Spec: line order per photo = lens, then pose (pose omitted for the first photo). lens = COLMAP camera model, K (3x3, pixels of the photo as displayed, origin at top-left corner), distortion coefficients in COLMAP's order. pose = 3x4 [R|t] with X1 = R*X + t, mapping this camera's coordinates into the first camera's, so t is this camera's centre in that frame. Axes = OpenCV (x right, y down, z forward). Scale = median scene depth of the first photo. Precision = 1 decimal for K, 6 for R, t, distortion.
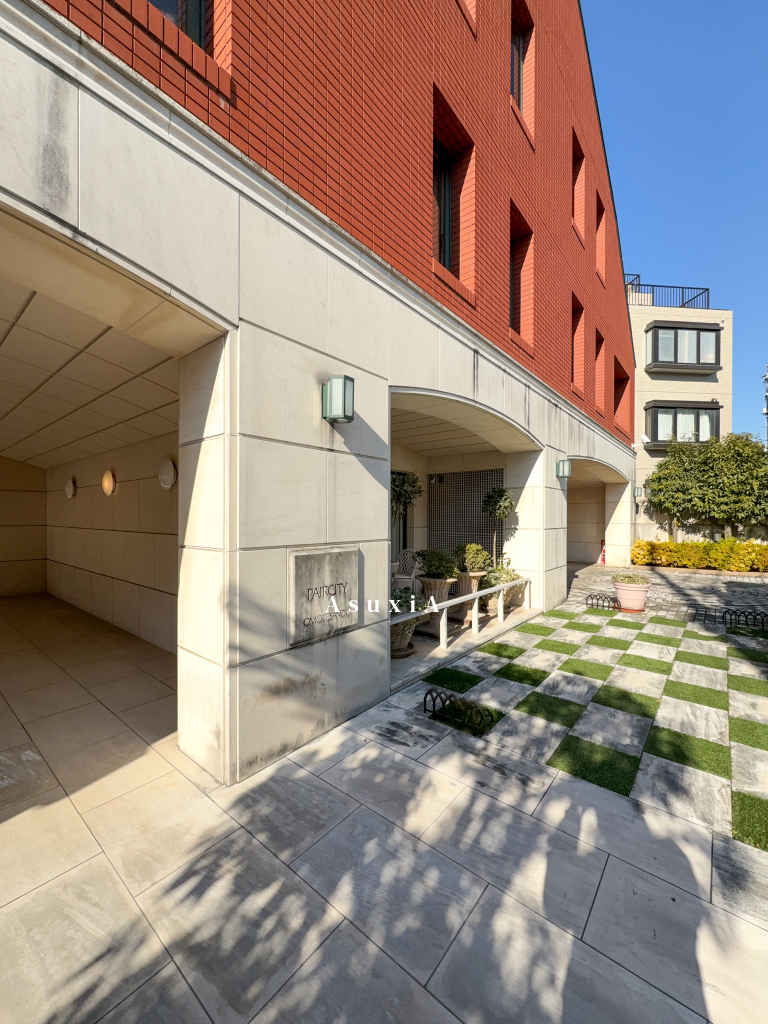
lens RADIAL K [[412.2, 0, 381.9], [0, 412.2, 515.1], [0, 0, 1]] dist [0.001659, -0.000132]
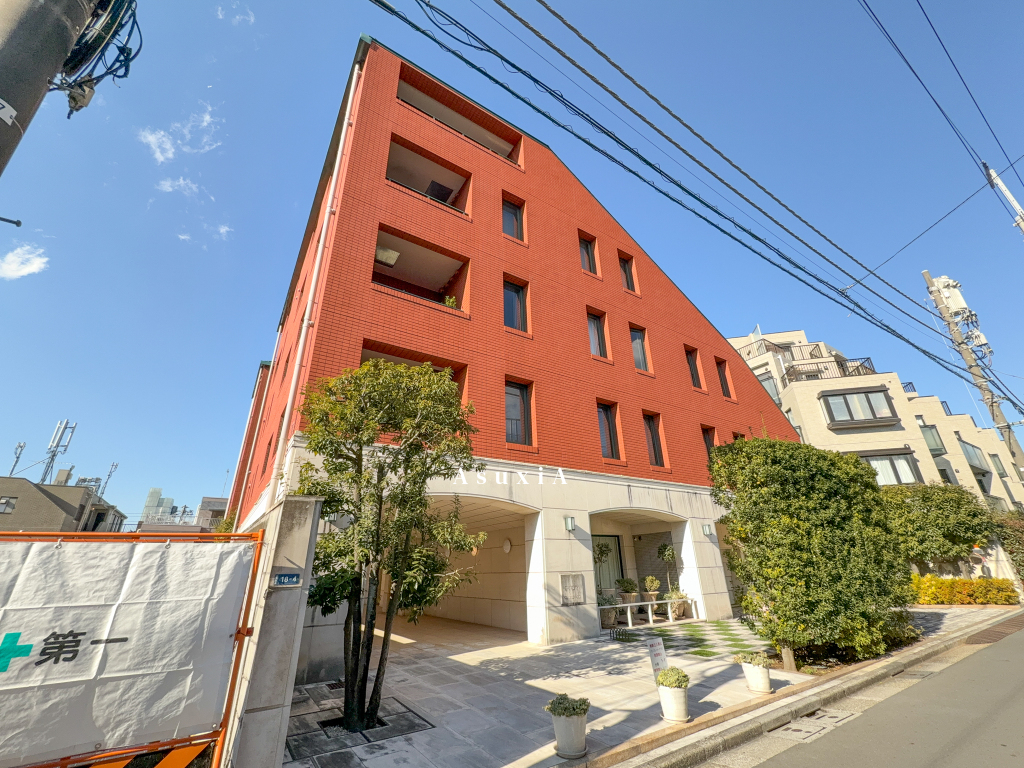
lens RADIAL K [[412.2, 0, 513.1], [0, 412.2, 386.4], [0, 0, 1]] dist [0.001659, -0.000132]
pose [[0.955016, -0.141901, -0.260402, 0.309950], [0.026624, 0.915569, -0.401278, 0.017512], [0.295358, 0.376294, 0.878161, -1.606796]]
